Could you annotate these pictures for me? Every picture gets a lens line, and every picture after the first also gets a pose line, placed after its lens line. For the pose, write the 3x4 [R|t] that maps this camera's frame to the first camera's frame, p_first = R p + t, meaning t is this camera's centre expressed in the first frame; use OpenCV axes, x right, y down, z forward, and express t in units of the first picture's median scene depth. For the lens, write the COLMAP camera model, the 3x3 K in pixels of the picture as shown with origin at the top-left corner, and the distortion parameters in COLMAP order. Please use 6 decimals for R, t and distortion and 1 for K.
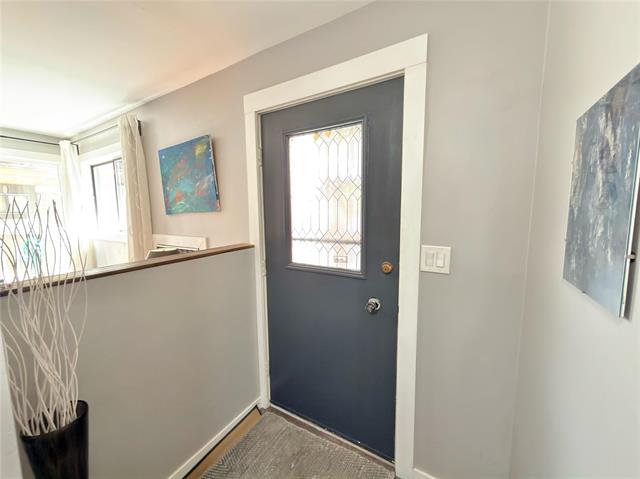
lens RADIAL K [[255.2, 0, 317.4], [0, 255.2, 237.7], [0, 0, 1]] dist [0.001403, 0.000195]
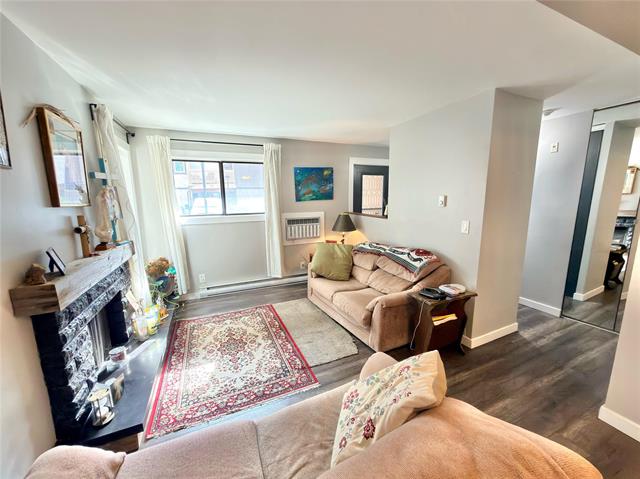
lens RADIAL K [[255.2, 0, 317.6], [0, 255.2, 240.2], [0, 0, 1]] dist [0.001403, 0.000195]
pose [[0.582654, -0.126809, 0.802767, -2.225509], [0.089024, 0.991767, 0.092050, 0.036193], [-0.807830, 0.017832, 0.589146, -0.255820]]
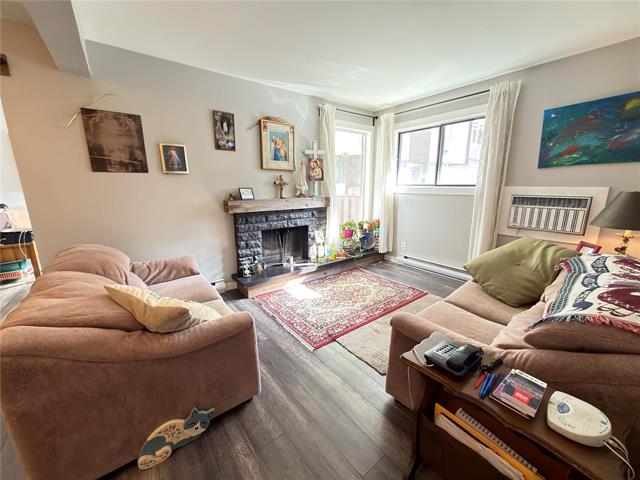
lens RADIAL K [[255.2, 0, 321.0], [0, 255.2, 240.4], [0, 0, 1]] dist [0.001403, 0.000195]
pose [[0.930143, 0.090664, -0.355829, -1.159595], [-0.048021, 0.990751, 0.126913, 0.147187], [0.364045, -0.100959, 0.925893, -0.509558]]
